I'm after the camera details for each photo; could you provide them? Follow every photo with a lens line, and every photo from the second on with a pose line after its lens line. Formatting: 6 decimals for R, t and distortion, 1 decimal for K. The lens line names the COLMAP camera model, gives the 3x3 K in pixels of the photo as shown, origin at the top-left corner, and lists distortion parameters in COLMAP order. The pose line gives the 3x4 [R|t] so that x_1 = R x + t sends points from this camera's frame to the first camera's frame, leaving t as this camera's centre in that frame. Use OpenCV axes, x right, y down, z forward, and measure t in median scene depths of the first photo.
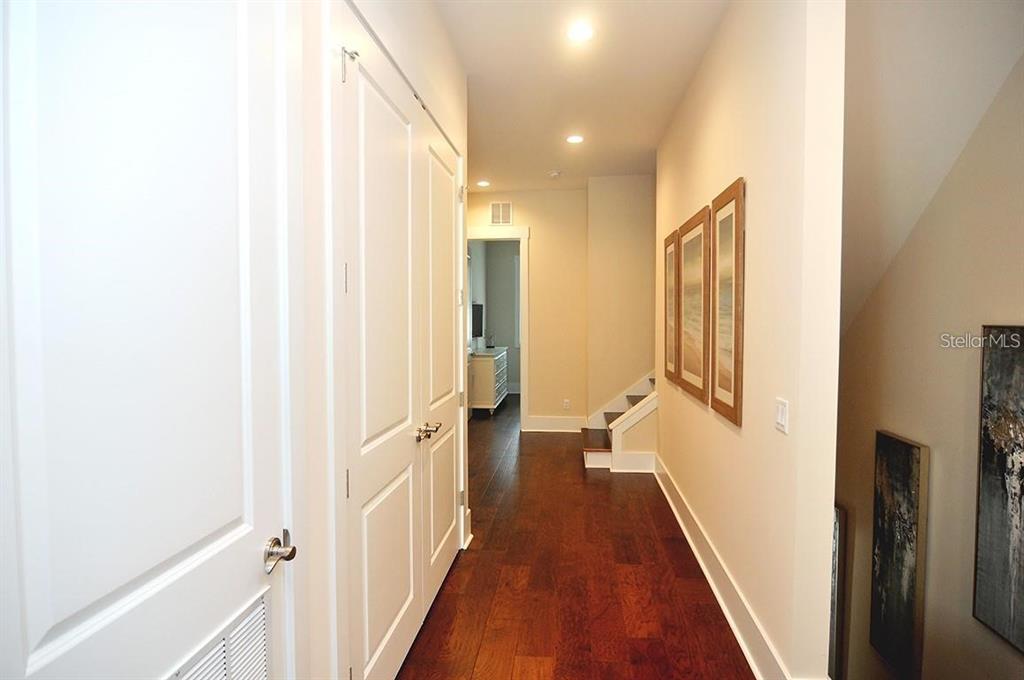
lens RADIAL K [[560.2, 0, 512.9], [0, 560.2, 338.7], [0, 0, 1]] dist [-0.006688, -0.003994]
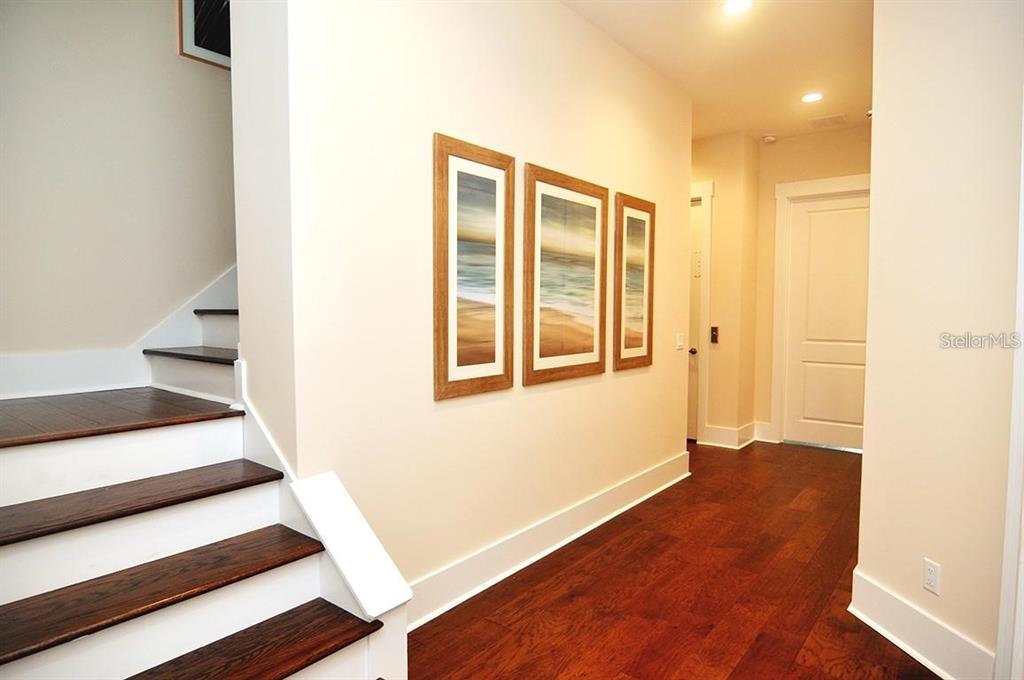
lens RADIAL K [[560.2, 0, 516.6], [0, 560.2, 339.7], [0, 0, 1]] dist [-0.006688, -0.003994]
pose [[-0.832417, -0.033741, 0.553122, -0.117028], [0.022783, 0.995217, 0.094997, -0.057210], [-0.553682, 0.091679, -0.827666, 2.075124]]
